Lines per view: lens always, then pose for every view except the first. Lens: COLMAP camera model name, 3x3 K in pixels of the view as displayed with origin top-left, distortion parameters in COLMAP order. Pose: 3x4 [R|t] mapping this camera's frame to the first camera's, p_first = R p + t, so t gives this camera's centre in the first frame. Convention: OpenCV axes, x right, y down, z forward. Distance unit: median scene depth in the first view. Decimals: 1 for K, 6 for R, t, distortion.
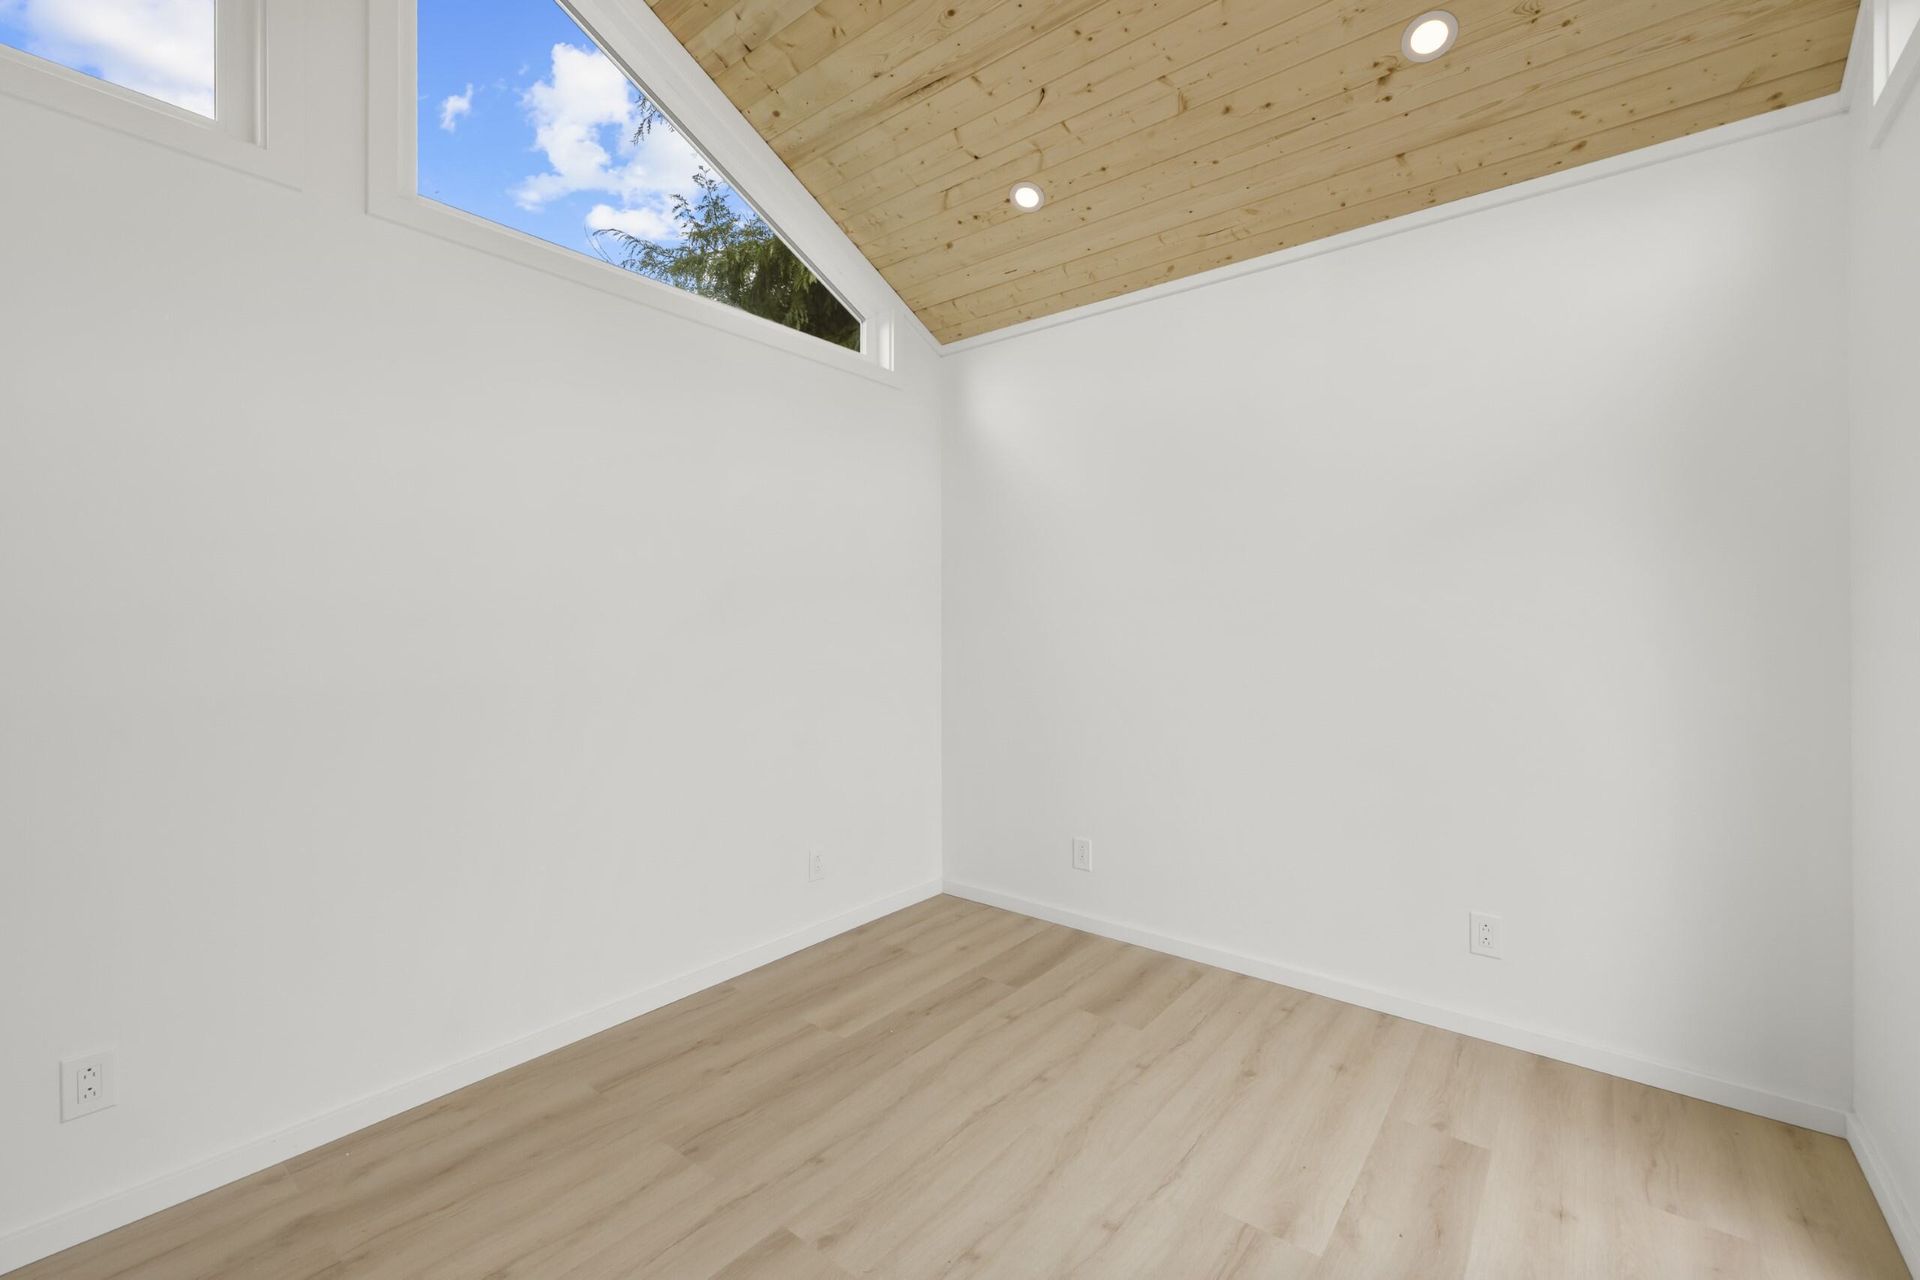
lens RADIAL K [[818.9, 0, 927.7], [0, 818.9, 617.5], [0, 0, 1]] dist [-0.000927, 0.000117]
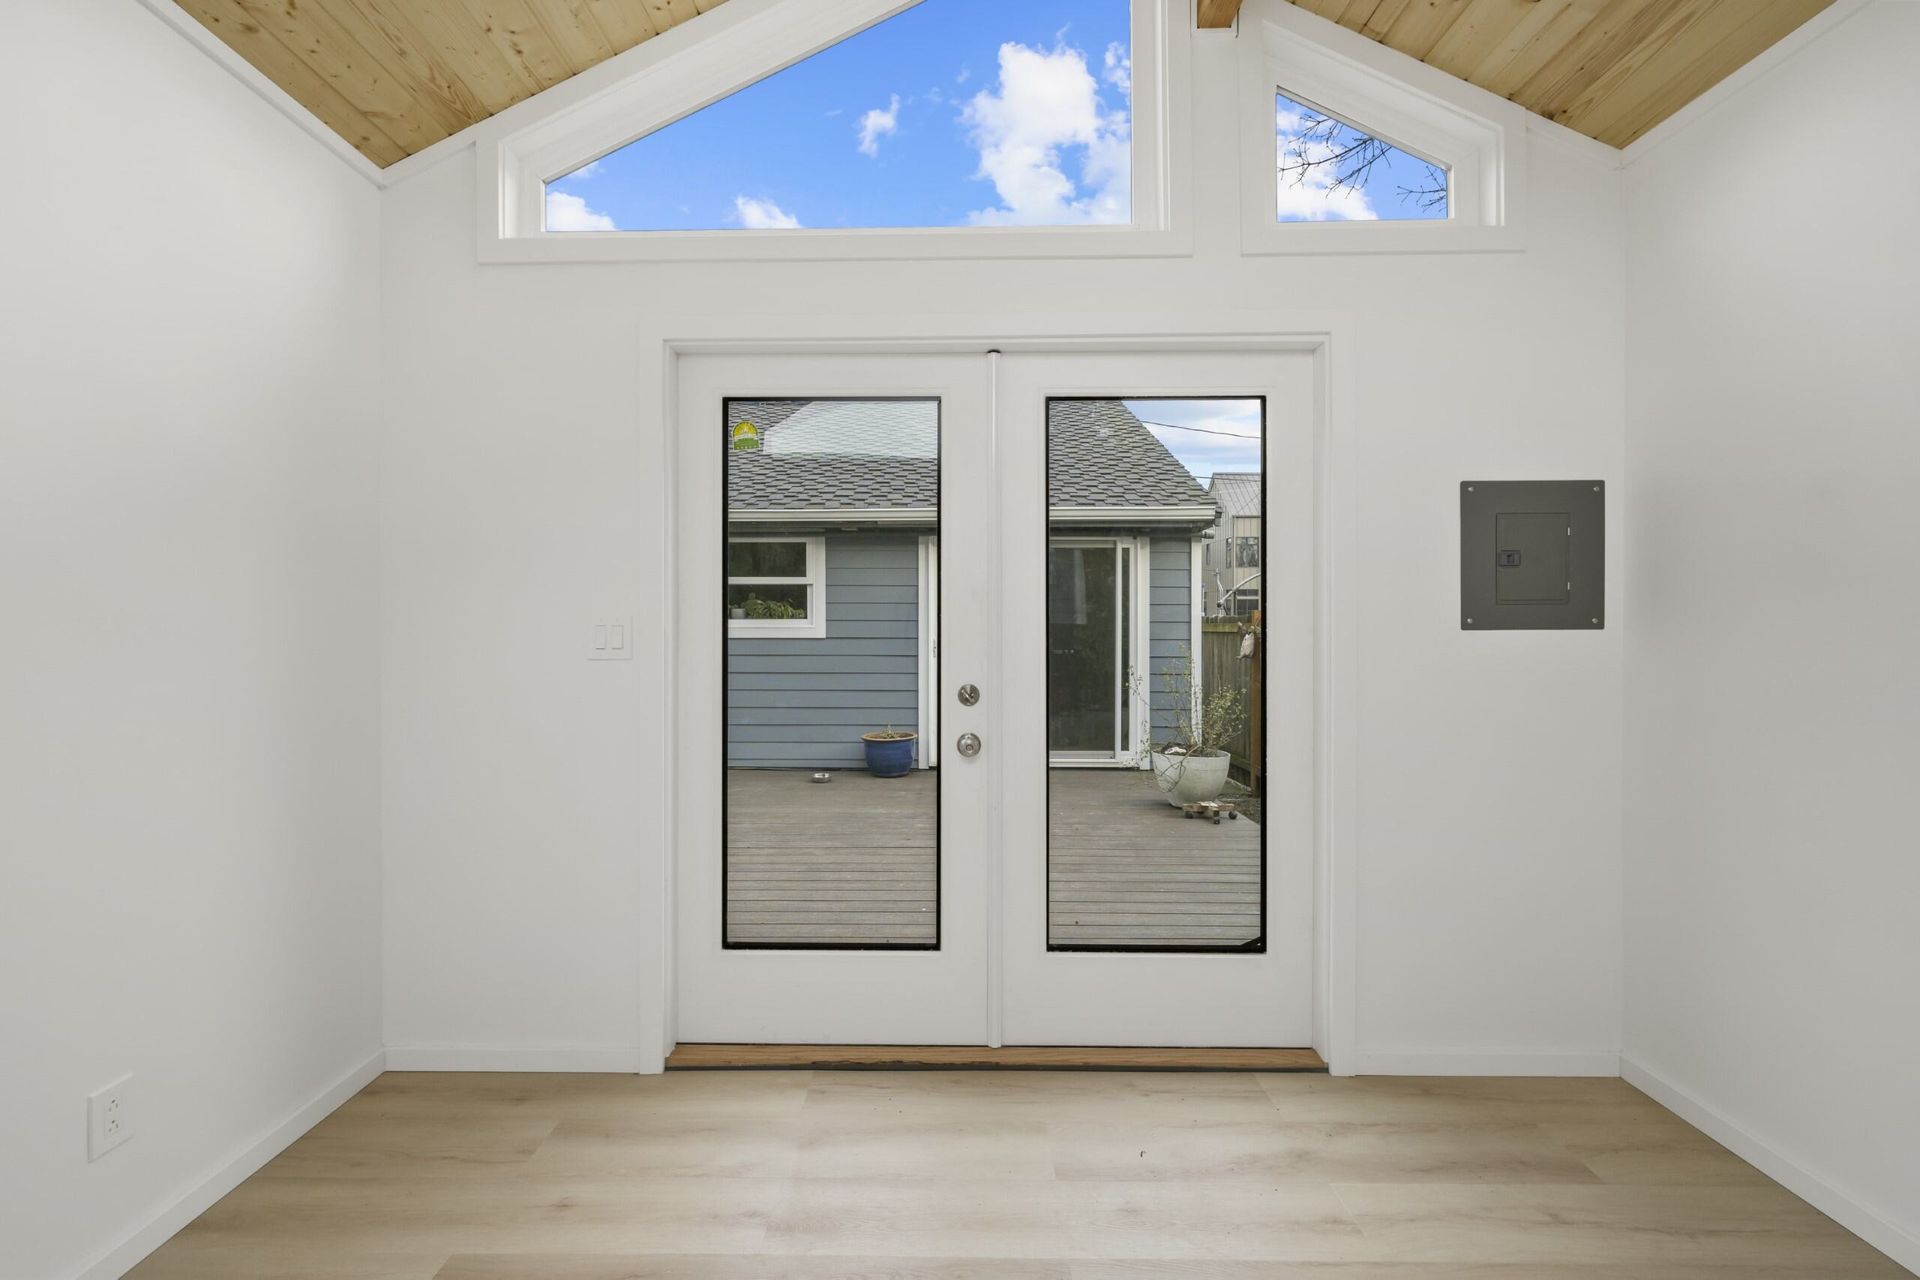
lens RADIAL K [[798.1, 0, 955.7], [0, 798.1, 630.9], [0, 0, 1]] dist [0.002439, -0.001651]
pose [[-0.637960, 0.001384, 0.770068, -0.228946], [-0.003790, 0.999981, -0.004937, 0.009623], [-0.770060, -0.006069, -0.637943, 0.928357]]
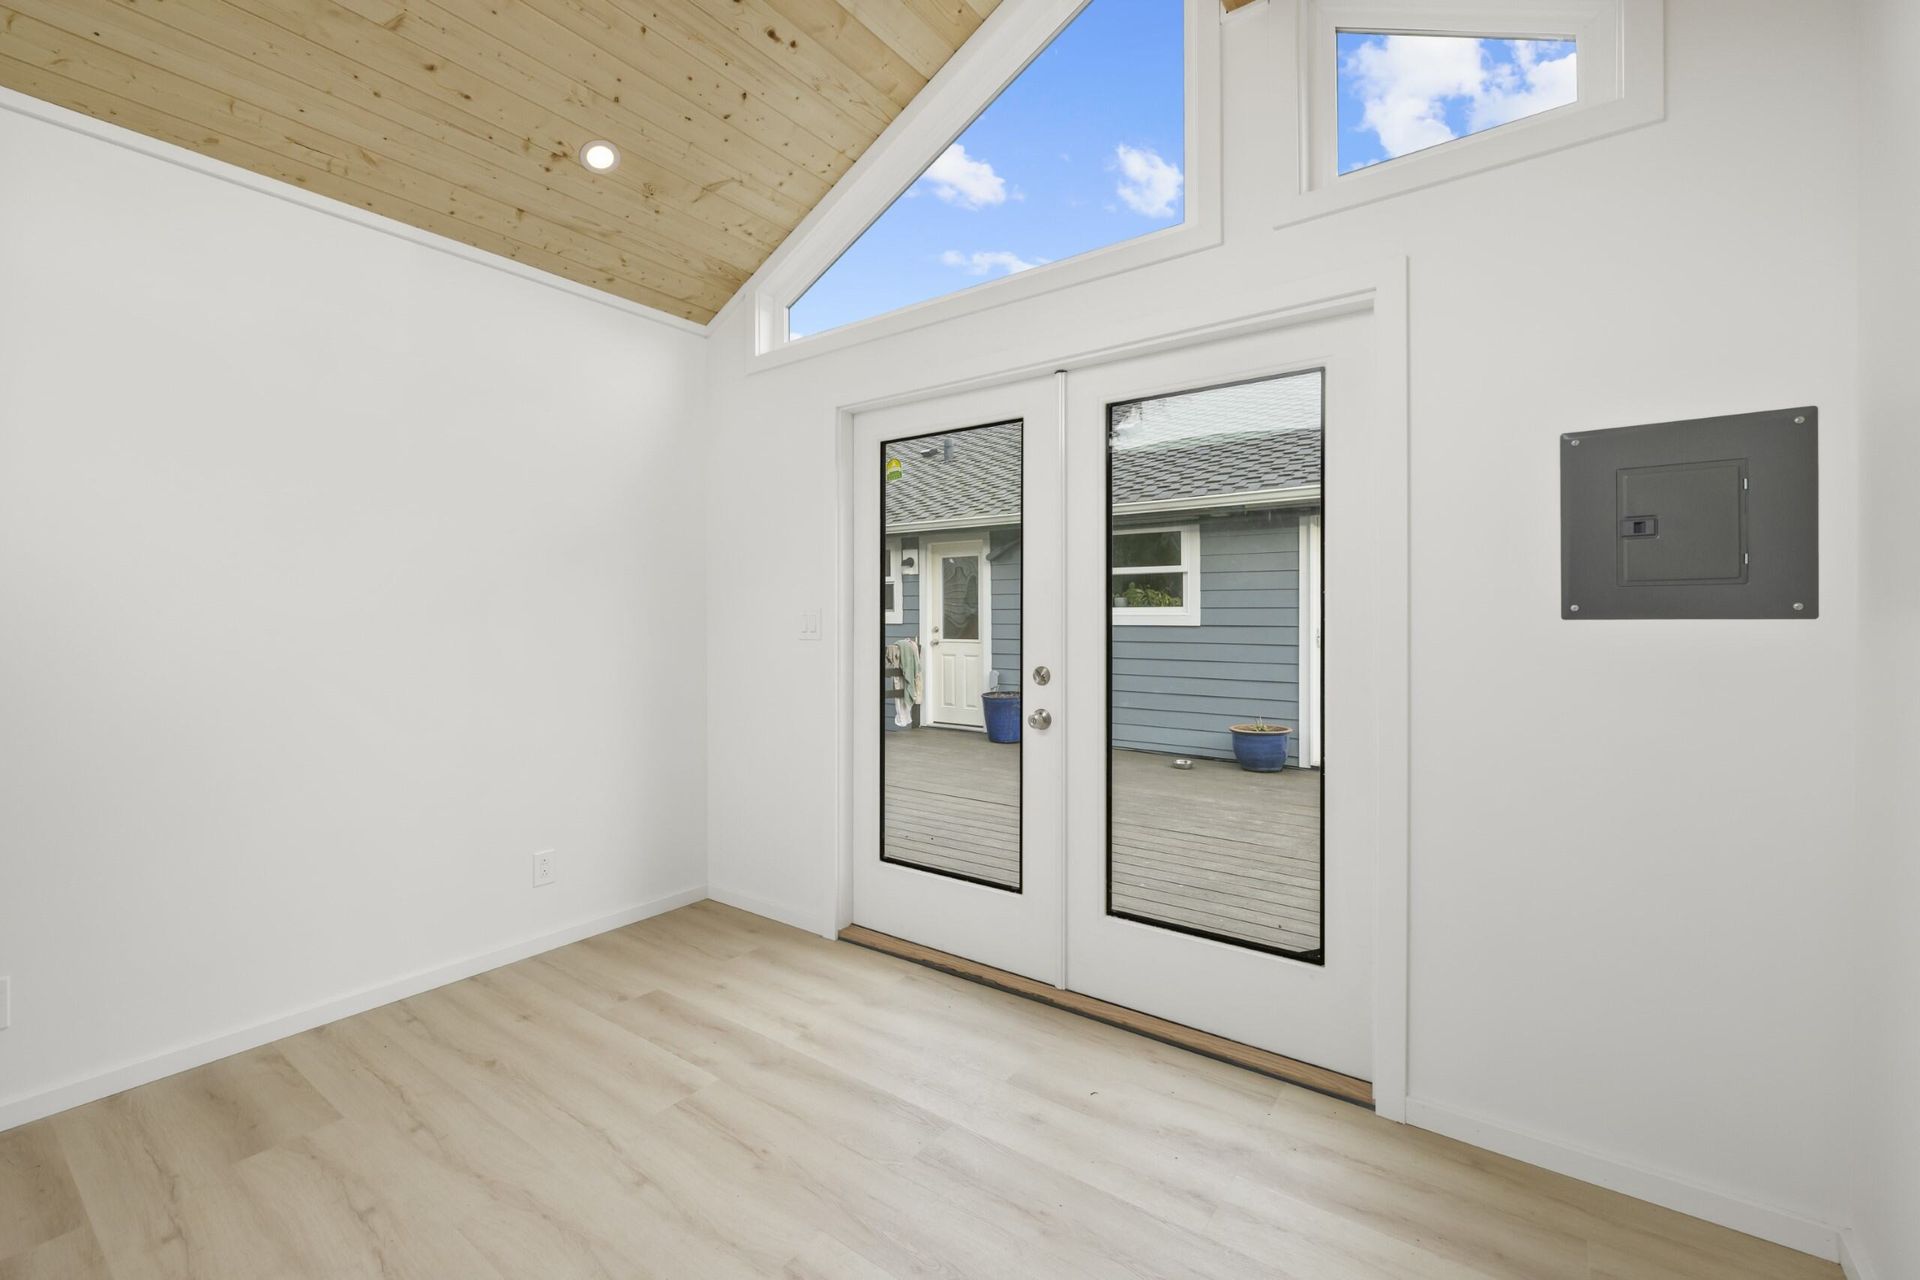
lens RADIAL K [[818.9, 0, 955.2], [0, 818.9, 620.7], [0, 0, 1]] dist [-0.000927, 0.000117]
pose [[-0.068284, -0.002082, 0.997664, -0.629685], [-0.006159, 0.999980, 0.001665, 0.004853], [-0.997647, -0.006031, -0.068295, 0.482012]]
